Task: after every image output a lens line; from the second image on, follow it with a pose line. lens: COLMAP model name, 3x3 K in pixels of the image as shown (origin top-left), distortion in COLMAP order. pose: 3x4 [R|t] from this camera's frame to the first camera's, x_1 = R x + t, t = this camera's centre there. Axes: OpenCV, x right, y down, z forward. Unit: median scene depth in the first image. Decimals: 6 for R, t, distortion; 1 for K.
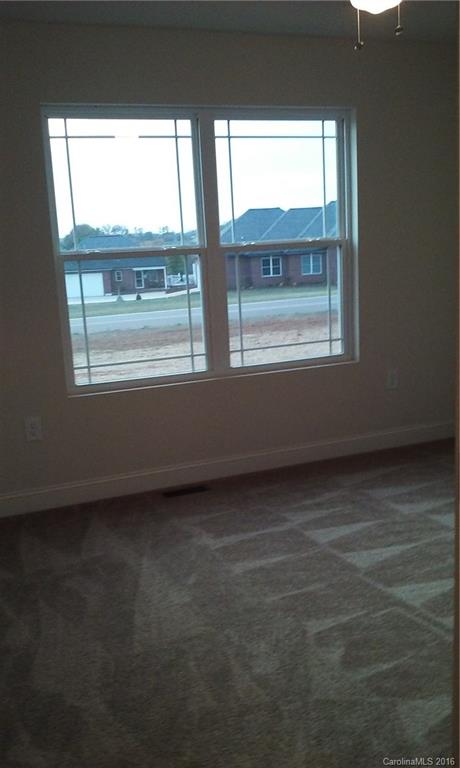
lens RADIAL K [[749.3, 0, 230.0], [0, 749.3, 384.0], [0, 0, 1]] dist [0.099827, -0.389948]
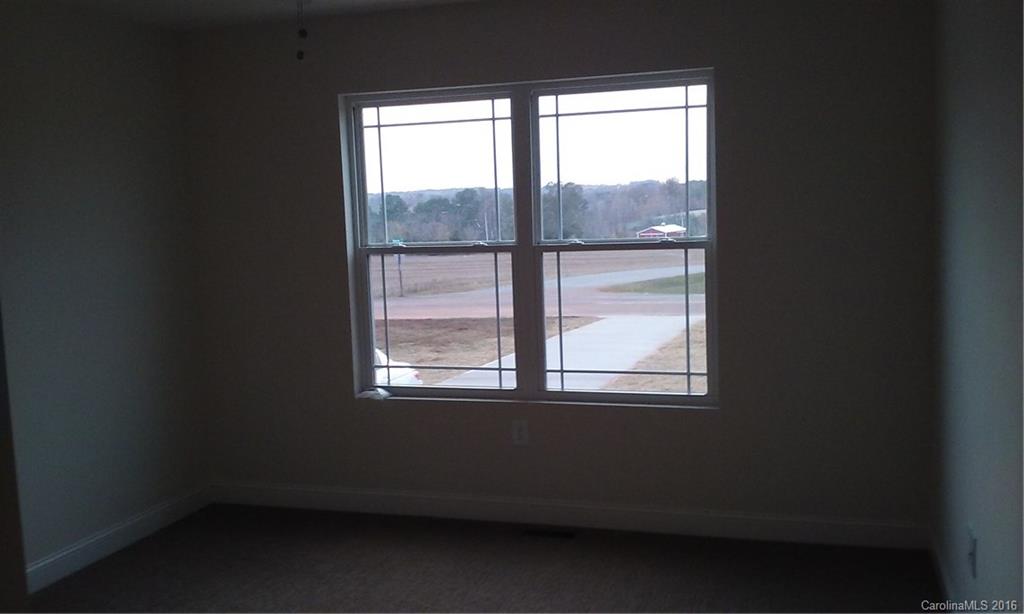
lens RADIAL K [[879.6, 0, 512.0], [0, 879.6, 307.0], [0, 0, 1]] dist [0.008324, 0.000914]
pose [[0.783727, 0.083578, -0.615456, 0.563008], [-0.134997, 0.990138, -0.037447, -0.071846], [0.606257, 0.112433, 0.787281, 0.220275]]
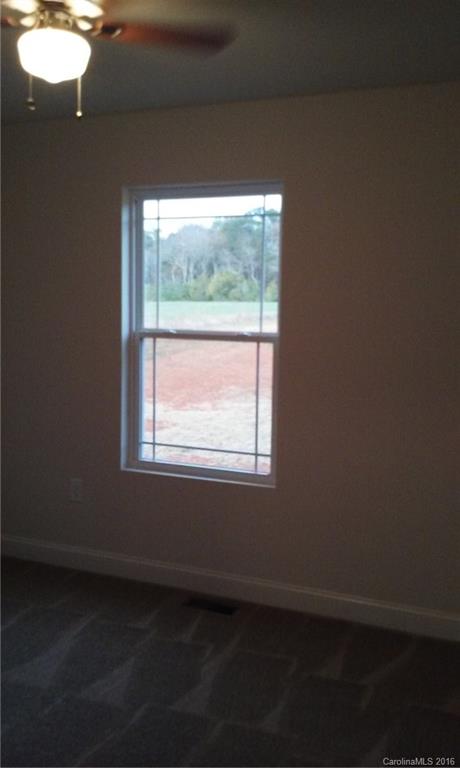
lens RADIAL K [[895.8, 0, 230.0], [0, 895.8, 384.0], [0, 0, 1]] dist [0.147998, -0.005155]
pose [[0.641856, 0.119462, -0.757463, 0.913035], [-0.205531, 0.978449, -0.019847, -0.115742], [0.738768, 0.168422, 0.652576, 0.352809]]
